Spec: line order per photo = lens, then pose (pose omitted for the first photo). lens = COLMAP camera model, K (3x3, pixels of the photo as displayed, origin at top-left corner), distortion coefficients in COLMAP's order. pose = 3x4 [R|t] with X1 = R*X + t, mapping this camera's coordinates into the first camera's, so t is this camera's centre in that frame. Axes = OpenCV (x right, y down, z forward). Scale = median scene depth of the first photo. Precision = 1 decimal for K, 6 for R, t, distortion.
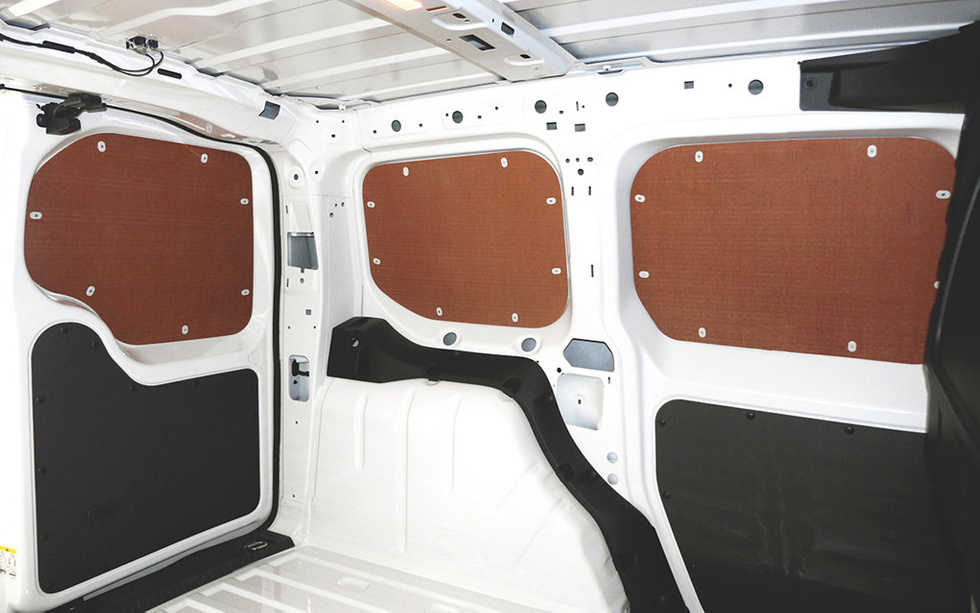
lens RADIAL K [[686.3, 0, 490.0], [0, 686.3, 306.5], [0, 0, 1]] dist [-0.014134, -0.001625]
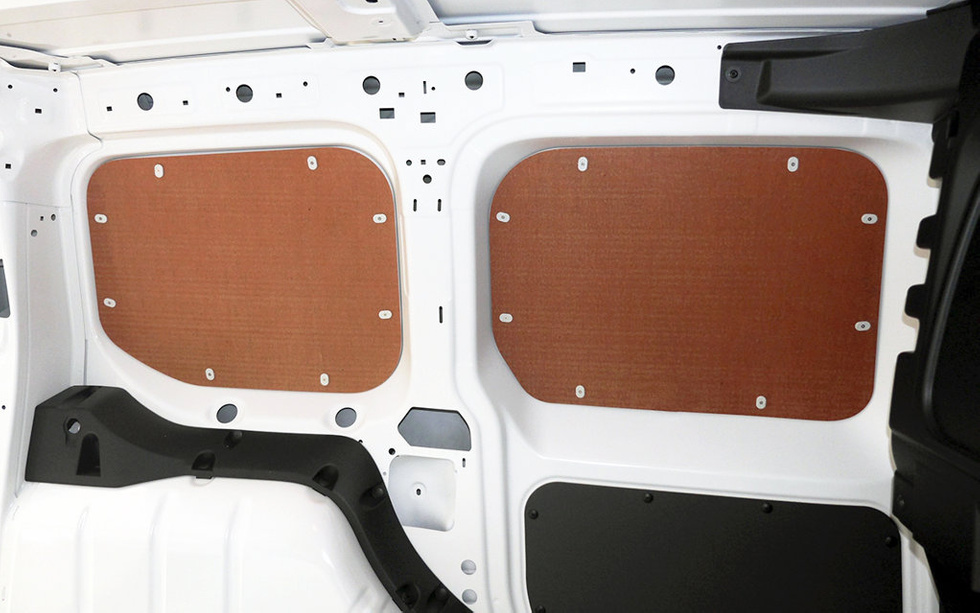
lens RADIAL K [[773.1, 0, 490.7], [0, 773.1, 301.2], [0, 0, 1]] dist [-0.005934, -0.002835]
pose [[0.949577, -0.013223, 0.313255, -0.056191], [0.028931, 0.998543, -0.045549, -0.026489], [-0.312197, 0.052315, 0.948576, 0.197230]]
